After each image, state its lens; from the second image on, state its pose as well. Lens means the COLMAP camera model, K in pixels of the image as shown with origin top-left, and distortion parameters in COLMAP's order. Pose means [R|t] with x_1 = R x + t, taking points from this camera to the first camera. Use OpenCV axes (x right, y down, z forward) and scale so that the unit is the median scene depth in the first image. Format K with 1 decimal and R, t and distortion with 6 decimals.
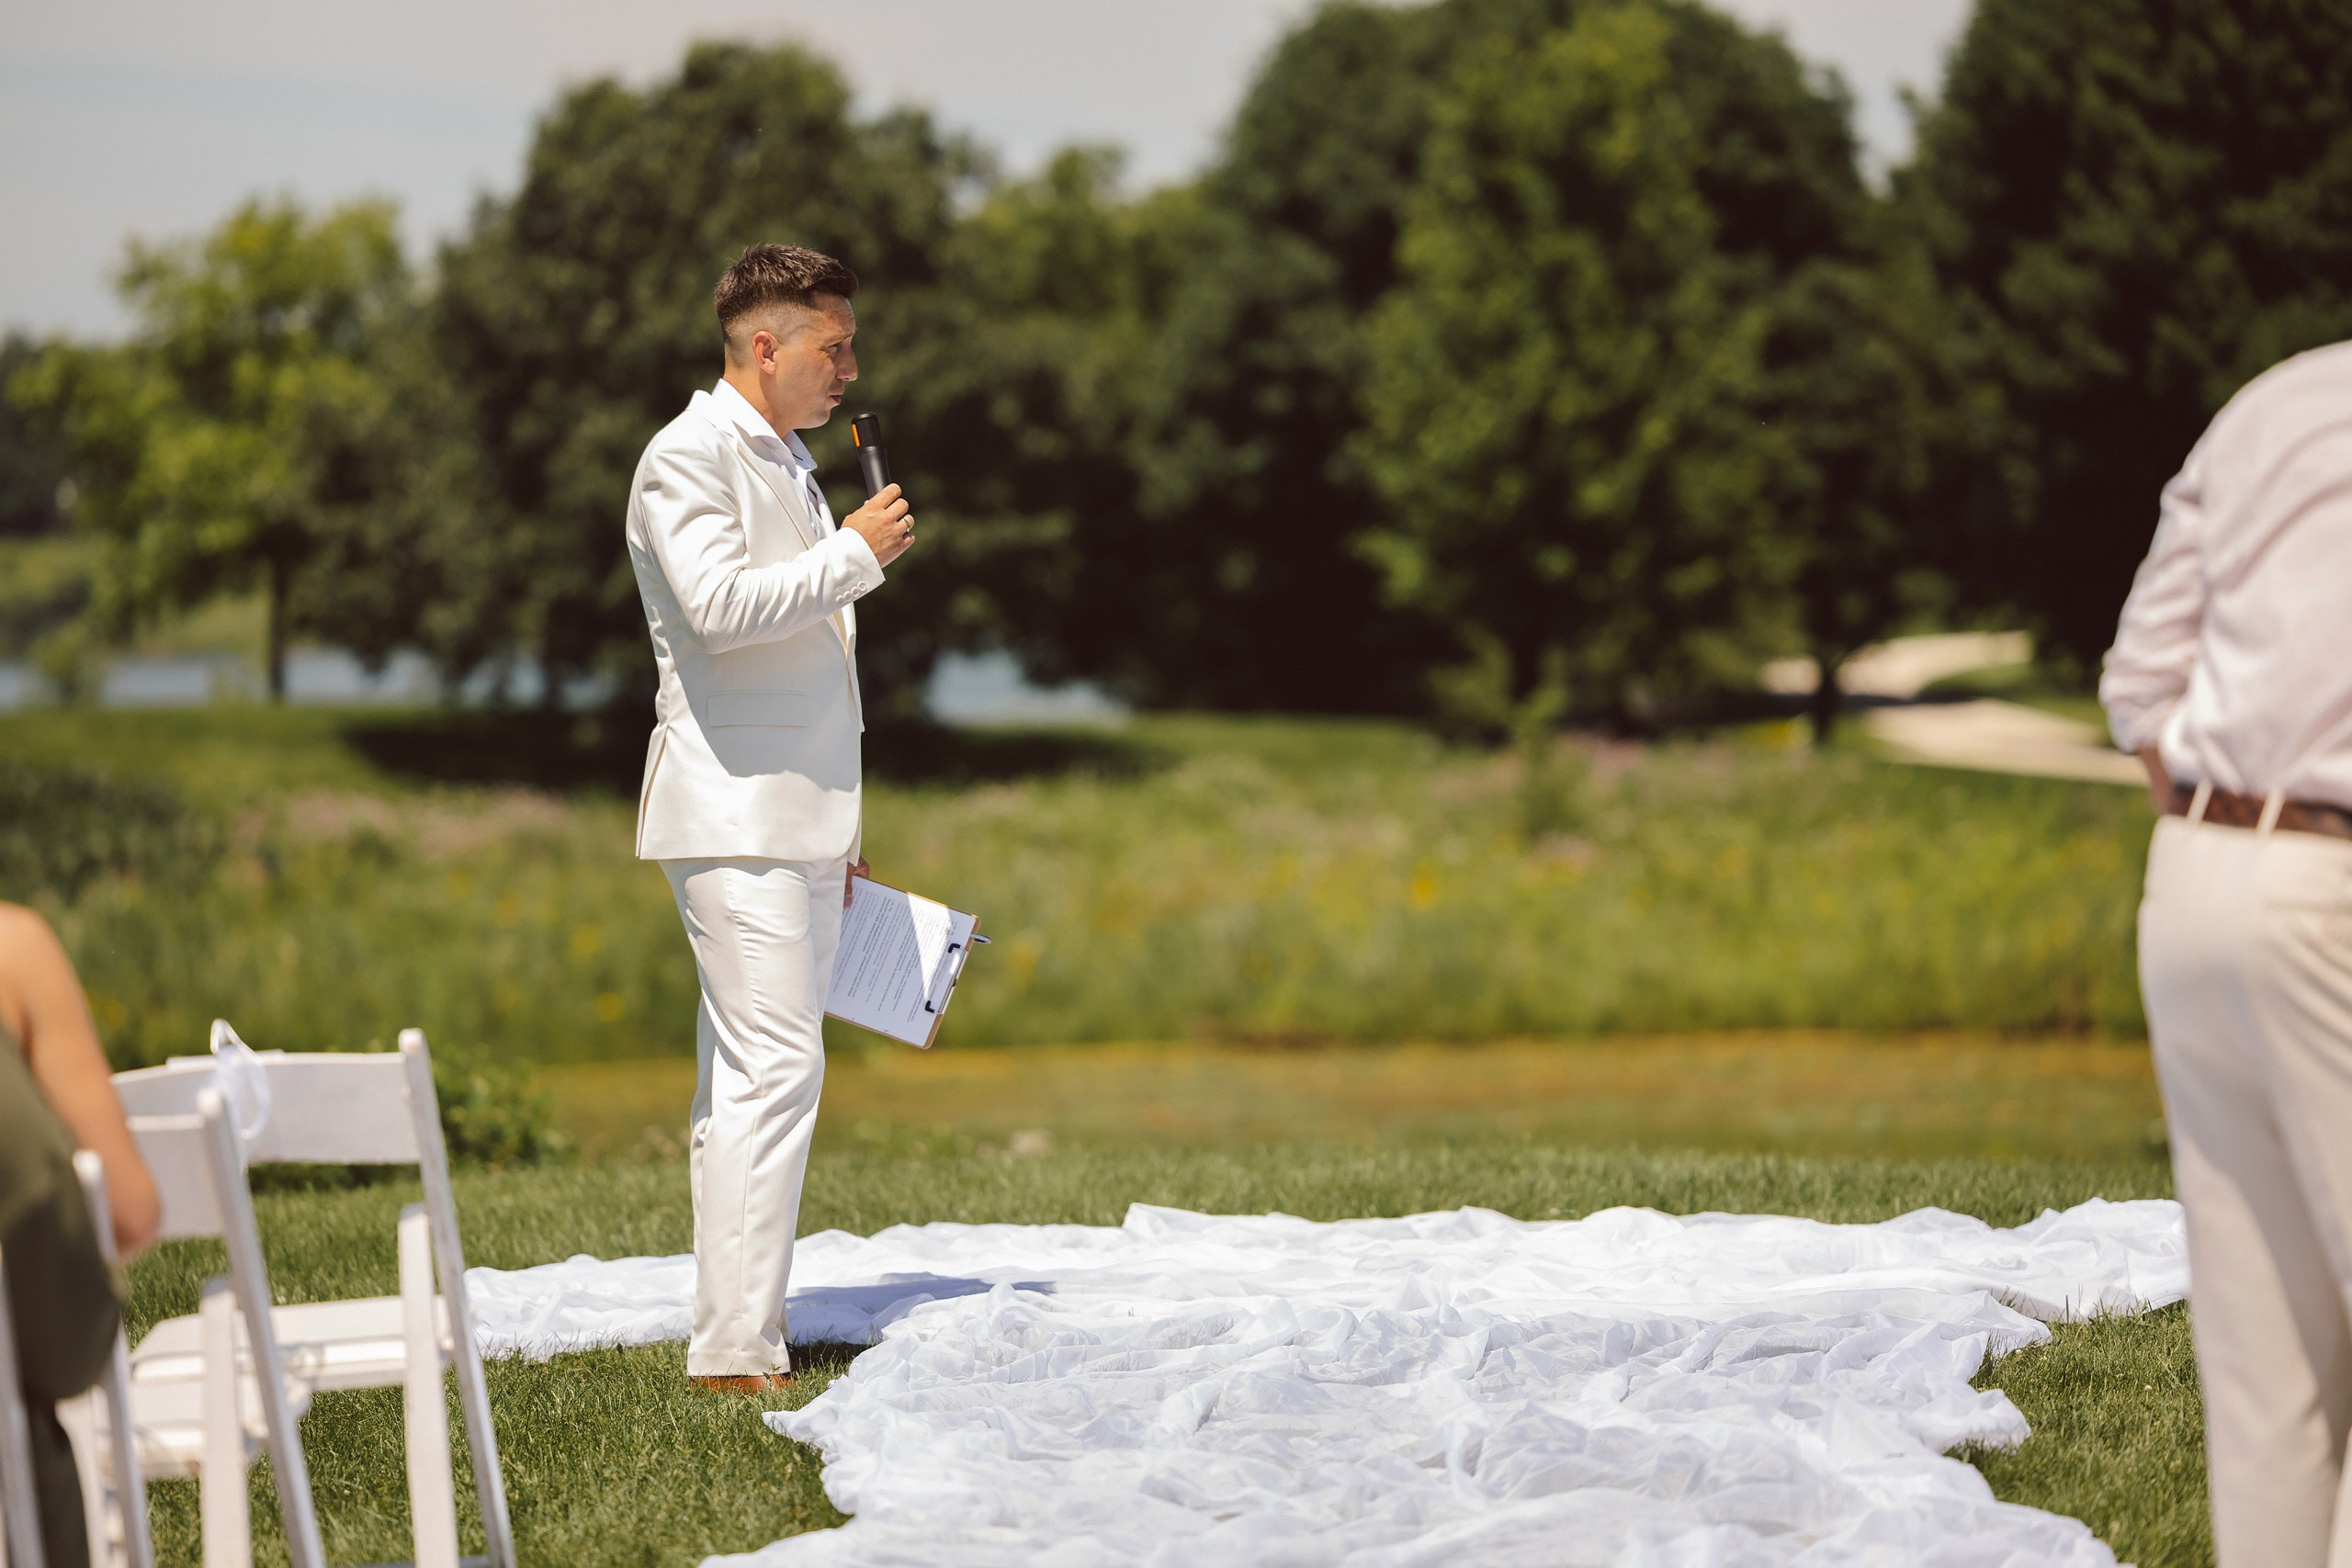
lens RADIAL K [[9005.2, 0, 1176.7], [0, 9005.2, 781.7], [0, 0, 1]] dist [-0.308334, 0.000000]
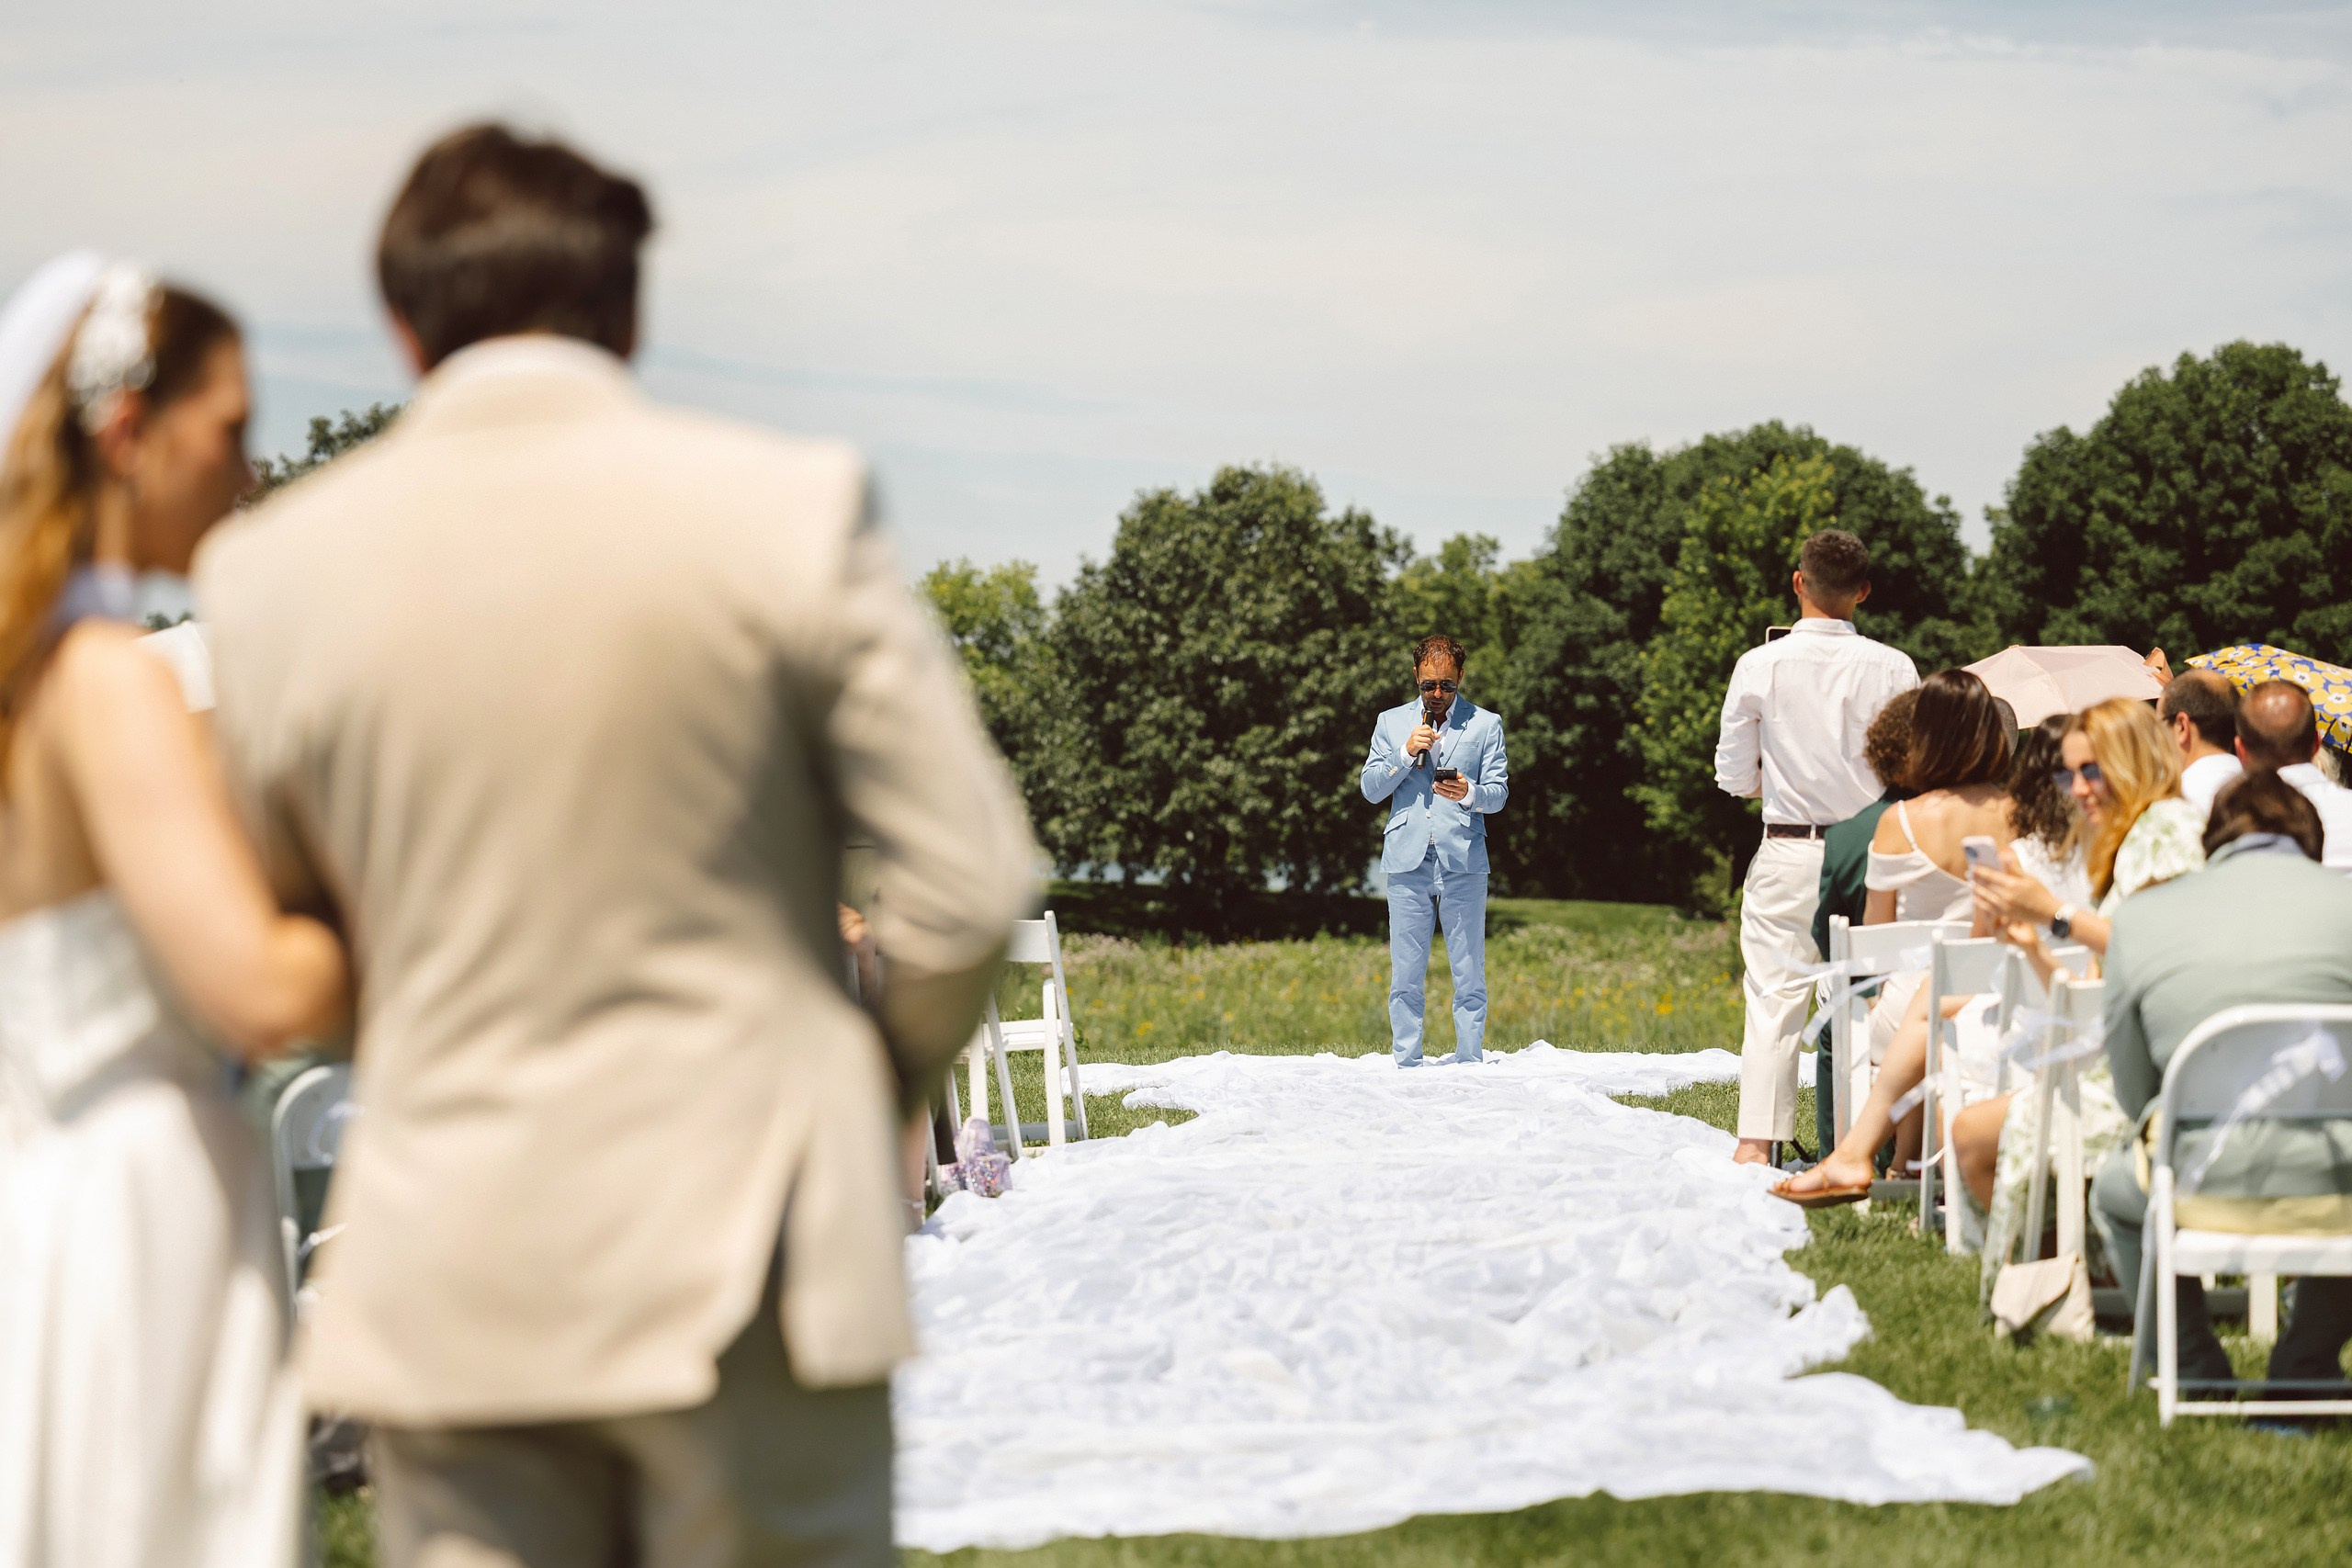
lens RADIAL K [[6812.4, 0, 1172.7], [0, 6812.4, 790.6], [0, 0, 1]] dist [-0.956602, 0.000000]
pose [[0.997784, 0.015756, -0.064650, 0.015993], [-0.017591, 0.999455, -0.027917, 0.008161], [0.064175, 0.028992, 0.997517, -0.197962]]
